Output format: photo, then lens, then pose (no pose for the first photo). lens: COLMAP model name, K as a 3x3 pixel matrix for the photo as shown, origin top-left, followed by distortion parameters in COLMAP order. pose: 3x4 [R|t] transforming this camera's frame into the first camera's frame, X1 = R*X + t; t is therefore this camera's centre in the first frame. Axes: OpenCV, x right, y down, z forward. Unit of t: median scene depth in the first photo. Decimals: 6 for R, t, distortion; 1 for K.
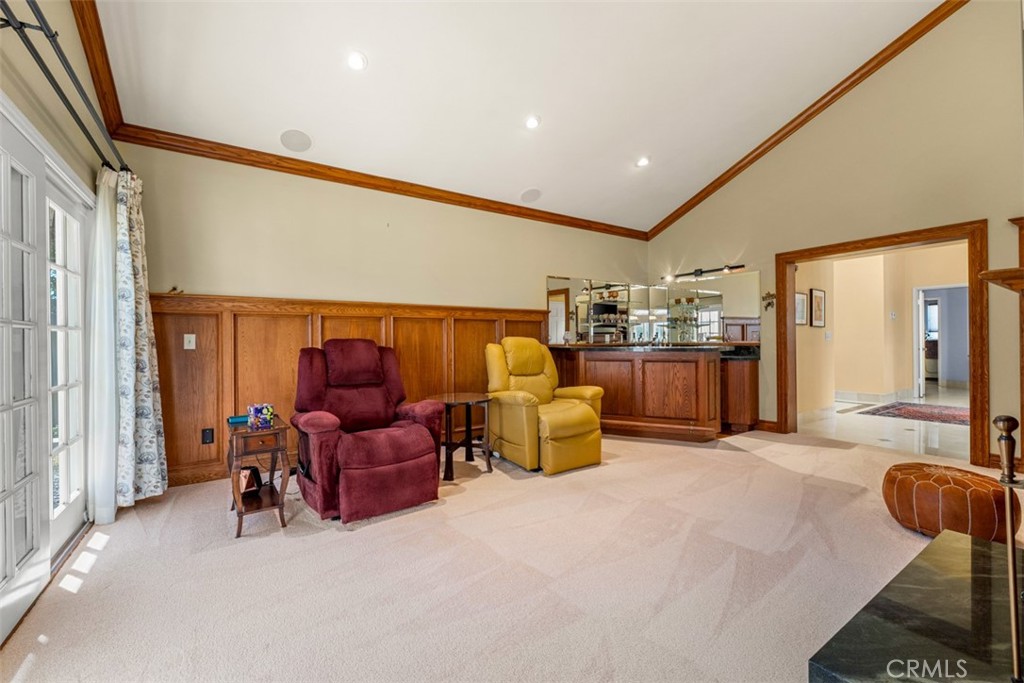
lens RADIAL K [[423.4, 0, 509.0], [0, 423.4, 340.9], [0, 0, 1]] dist [0.000086, -0.000493]
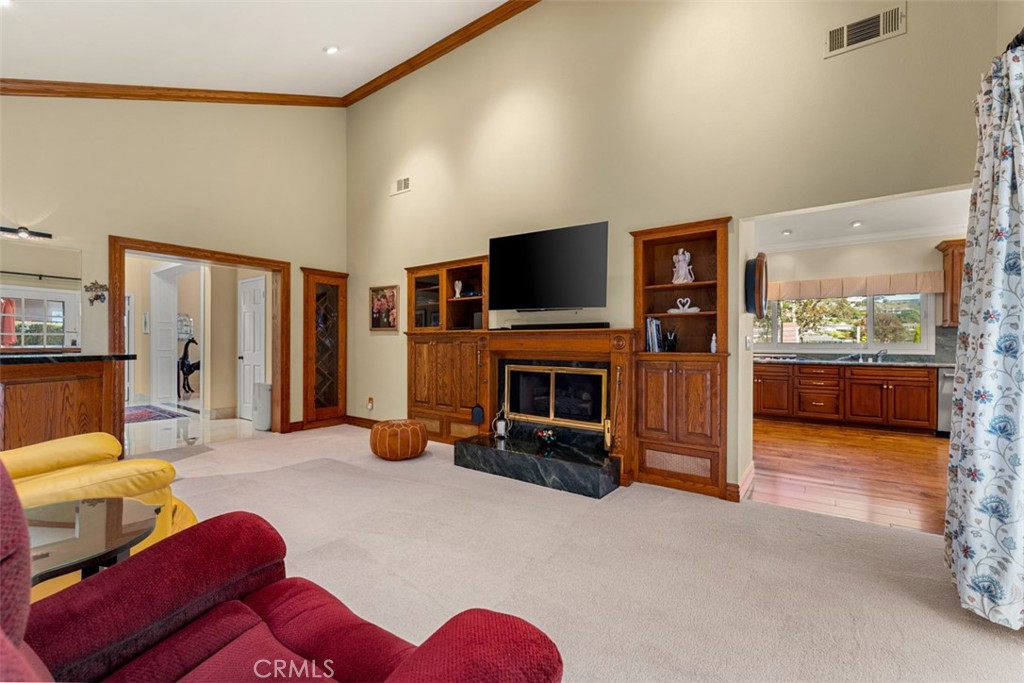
lens RADIAL K [[423.4, 0, 510.3], [0, 423.4, 343.1], [0, 0, 1]] dist [0.000086, -0.000493]
pose [[-0.332408, 0.007280, 0.943107, -0.375607], [-0.003707, 0.999952, -0.009025, 0.000585], [-0.943128, -0.006496, -0.332365, 0.575100]]
